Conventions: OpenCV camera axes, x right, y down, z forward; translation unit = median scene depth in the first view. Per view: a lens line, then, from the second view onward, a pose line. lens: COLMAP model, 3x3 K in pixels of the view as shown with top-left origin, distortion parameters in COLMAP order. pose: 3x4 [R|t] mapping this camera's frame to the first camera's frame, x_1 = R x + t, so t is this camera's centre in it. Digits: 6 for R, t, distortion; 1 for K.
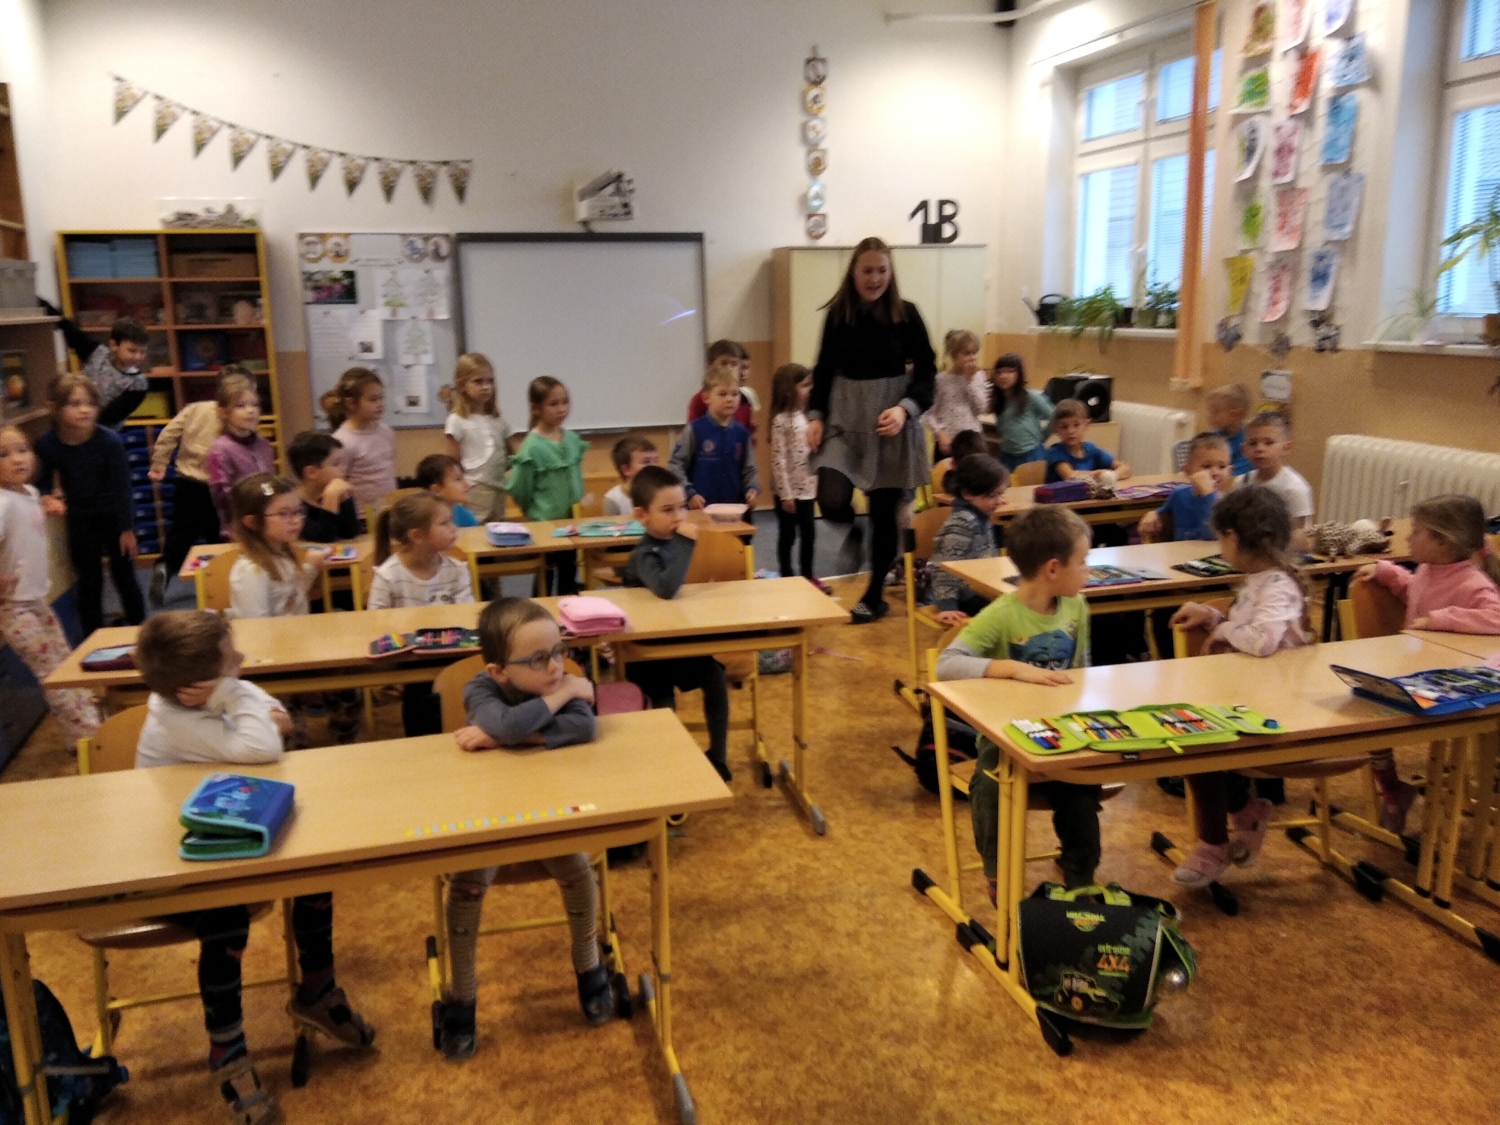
lens RADIAL K [[1206.6, 0, 743.8], [0, 1206.6, 568.2], [0, 0, 1]] dist [0.065546, -0.086662]
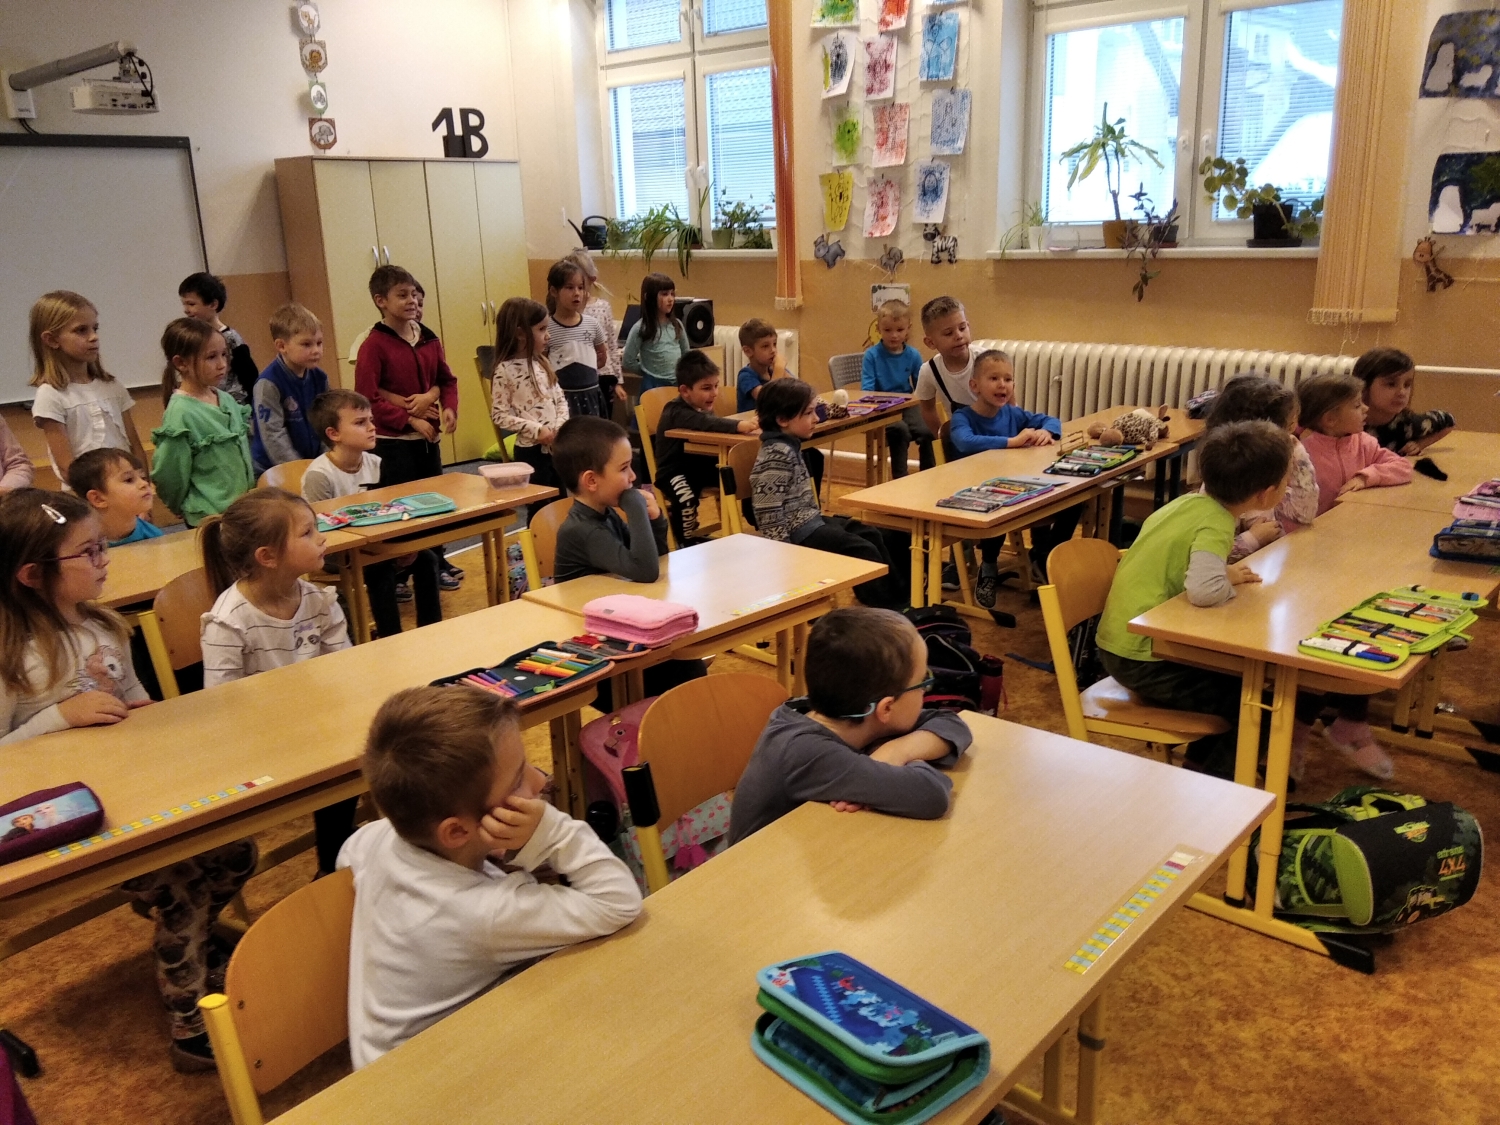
lens RADIAL K [[1206.6, 0, 757.0], [0, 1206.6, 570.3], [0, 0, 1]] dist [0.065546, -0.086662]
pose [[0.843518, -0.158517, 0.513176, -0.235308], [0.132818, 0.987344, 0.086670, -0.024922], [-0.520420, -0.004948, 0.853896, 0.171659]]
